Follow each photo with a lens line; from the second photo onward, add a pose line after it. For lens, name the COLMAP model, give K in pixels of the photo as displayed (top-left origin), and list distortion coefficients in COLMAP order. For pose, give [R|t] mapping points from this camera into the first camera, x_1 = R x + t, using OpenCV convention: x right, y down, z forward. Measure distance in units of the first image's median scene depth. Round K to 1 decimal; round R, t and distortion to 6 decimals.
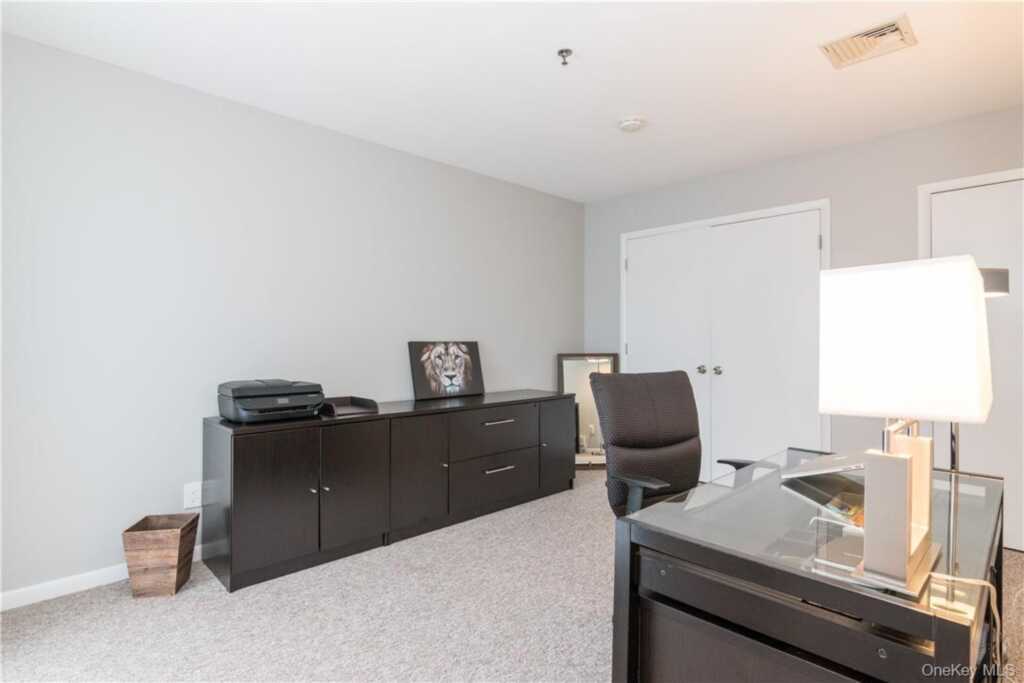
lens RADIAL K [[516.8, 0, 503.2], [0, 516.8, 340.3], [0, 0, 1]] dist [-0.000273, 0.000342]
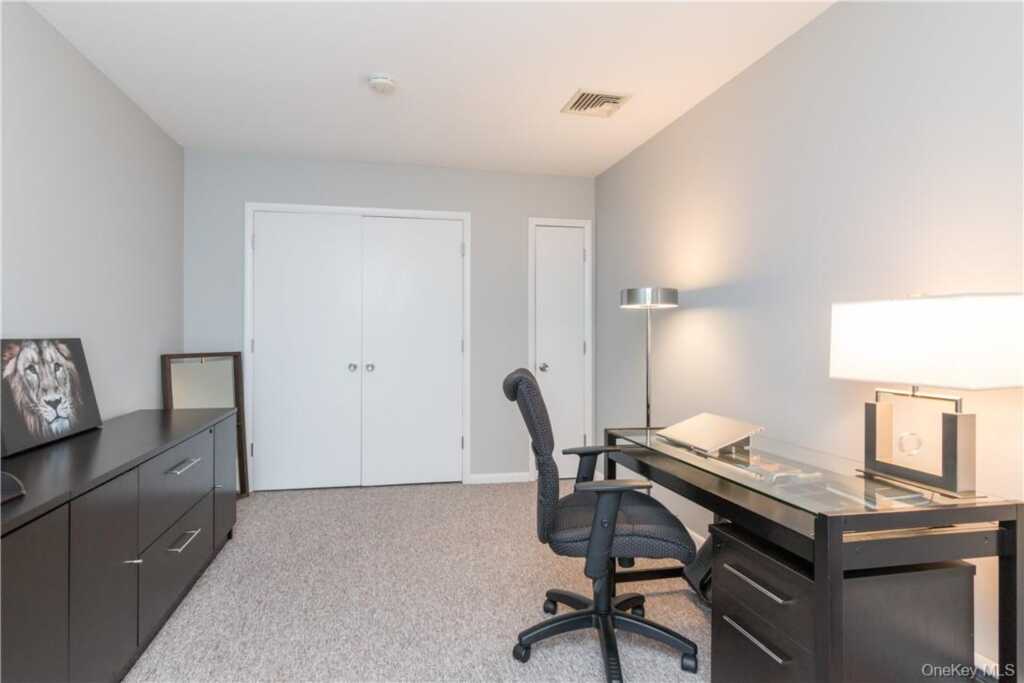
lens RADIAL K [[525.9, 0, 482.5], [0, 525.9, 335.9], [0, 0, 1]] dist [-0.000992, 0.000222]
pose [[0.544190, -0.001523, 0.838960, -0.321883], [-0.002484, 0.999991, 0.003427, -0.003557], [-0.838958, -0.003949, 0.544182, 0.318226]]
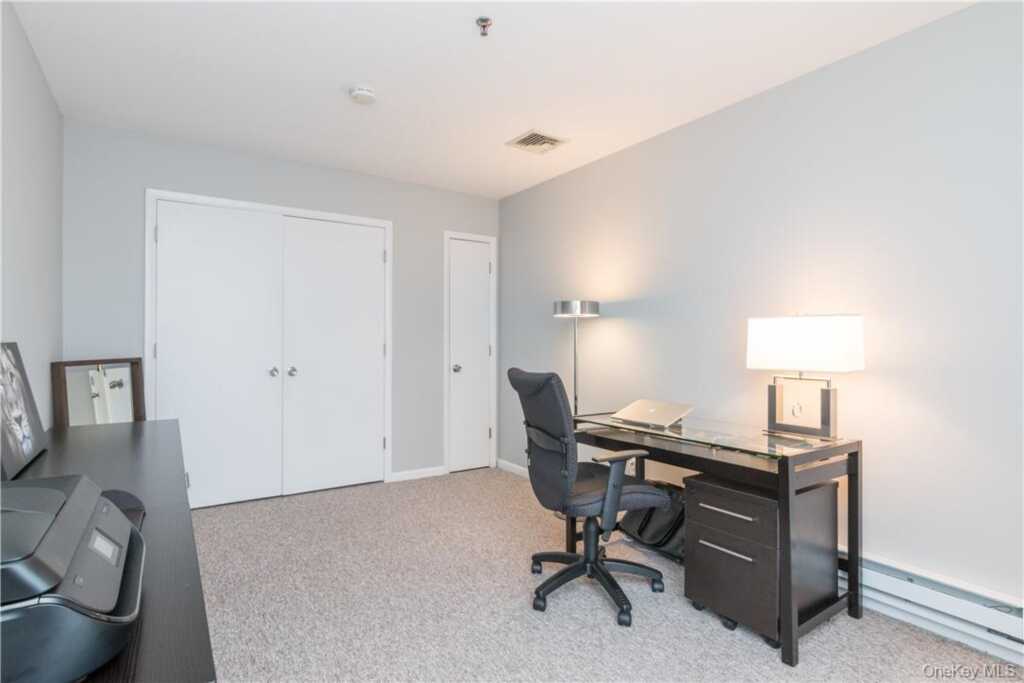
lens RADIAL K [[515.1, 0, 501.1], [0, 515.1, 338.9], [0, 0, 1]] dist [-0.000581, 0.001093]
pose [[0.185466, -0.000006, 0.982651, -0.471112], [-0.004003, 0.999992, 0.000762, -0.003189], [-0.982642, -0.004075, 0.185465, 0.497852]]
